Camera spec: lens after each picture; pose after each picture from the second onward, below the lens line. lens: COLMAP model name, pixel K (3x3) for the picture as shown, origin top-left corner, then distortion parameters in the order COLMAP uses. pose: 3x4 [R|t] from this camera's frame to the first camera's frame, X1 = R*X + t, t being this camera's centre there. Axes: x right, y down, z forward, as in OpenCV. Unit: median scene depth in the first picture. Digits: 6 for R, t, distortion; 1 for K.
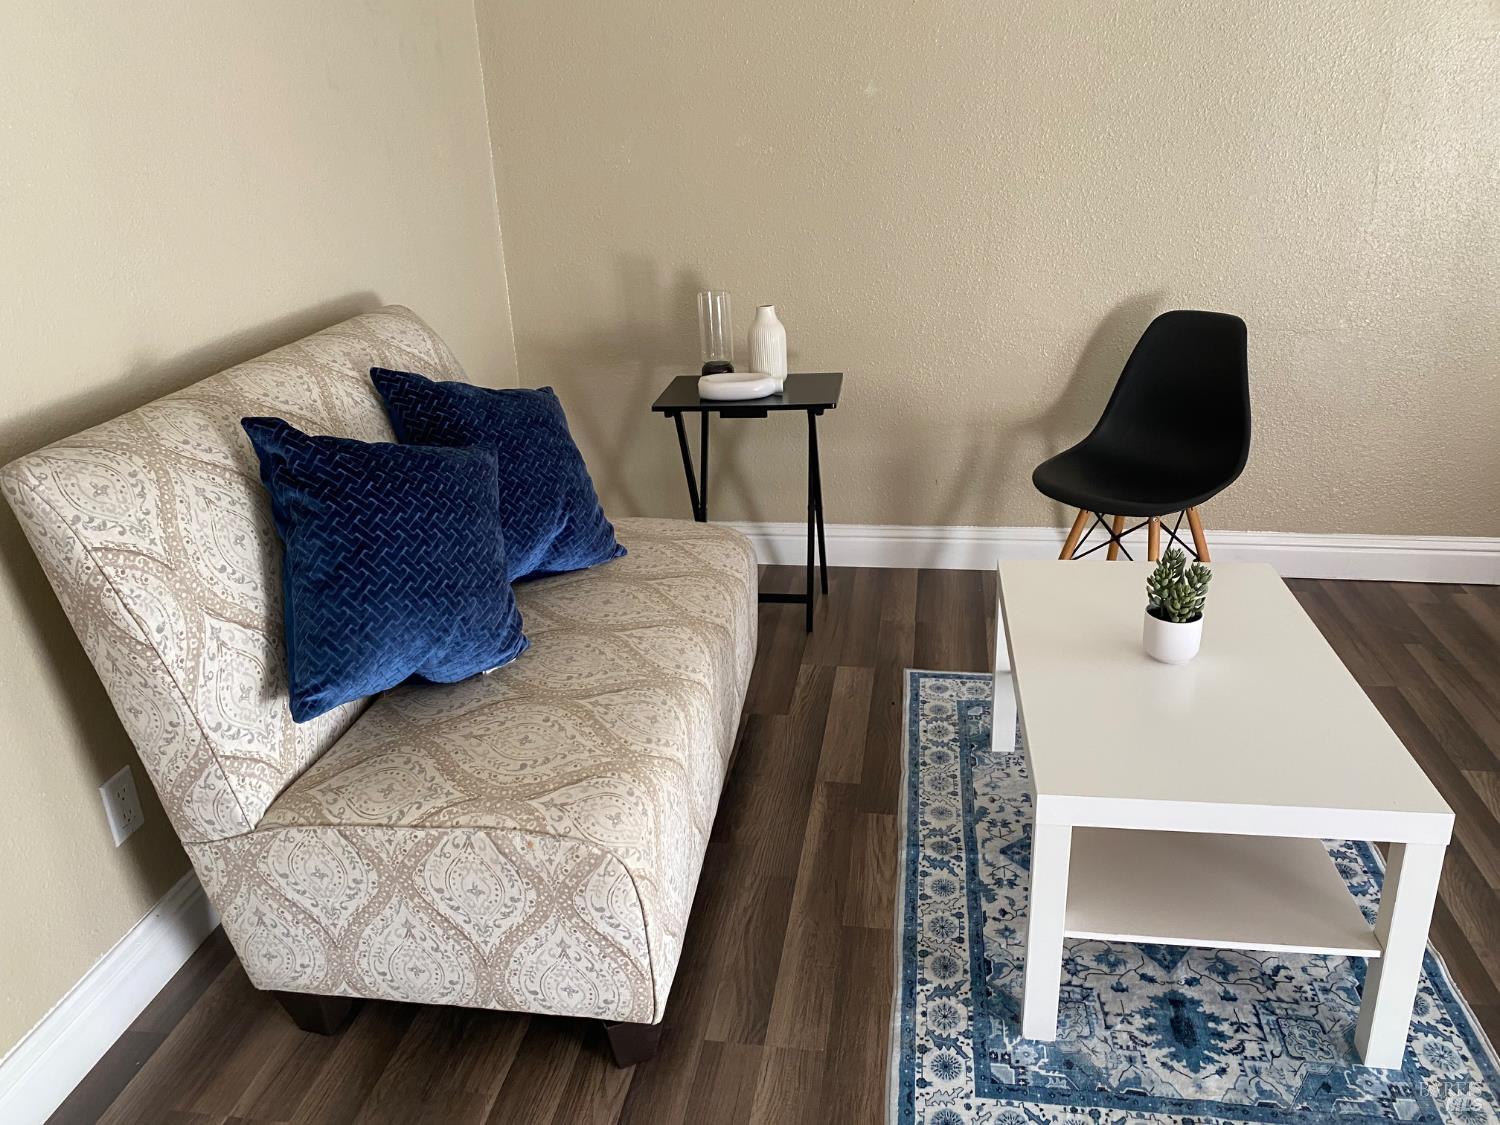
lens RADIAL K [[1151.4, 0, 746.5], [0, 1151.4, 560.1], [0, 0, 1]] dist [0.023782, 0.000125]
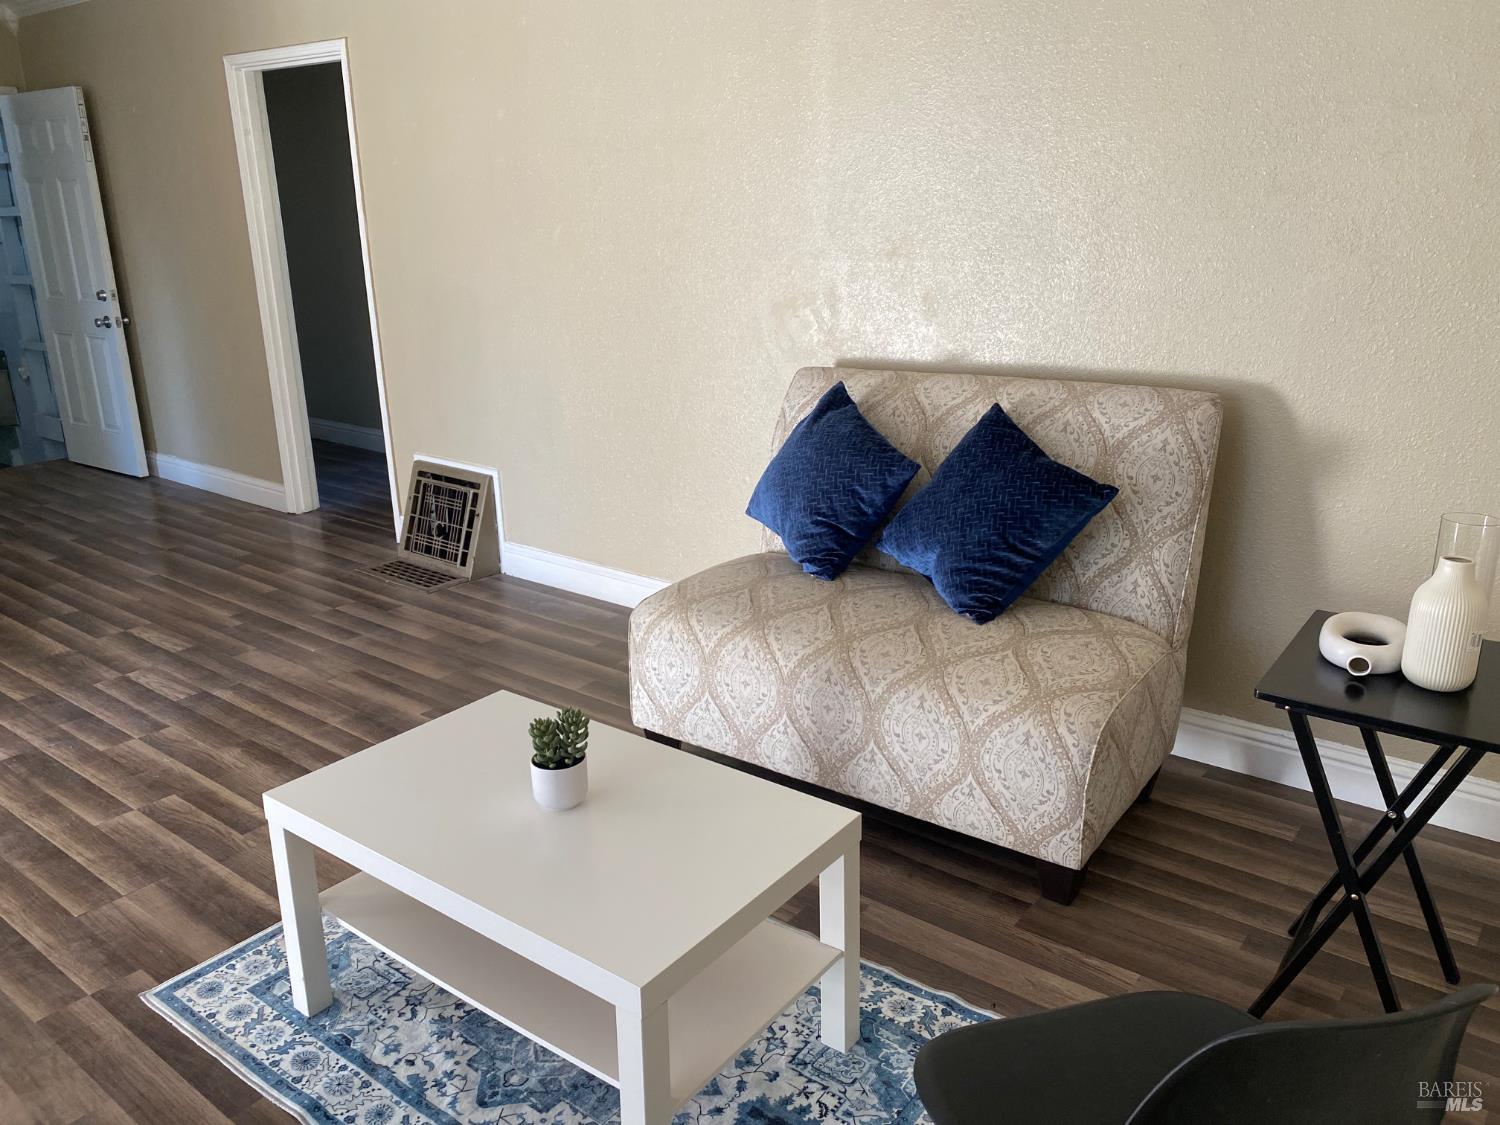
lens RADIAL K [[1151.4, 0, 746.5], [0, 1151.4, 560.1], [0, 0, 1]] dist [0.023782, 0.000125]
pose [[-0.486478, 0.301934, -0.819862, 1.193822], [-0.291714, 0.828404, 0.478173, -0.698784], [0.823554, 0.471786, -0.314922, 1.553125]]
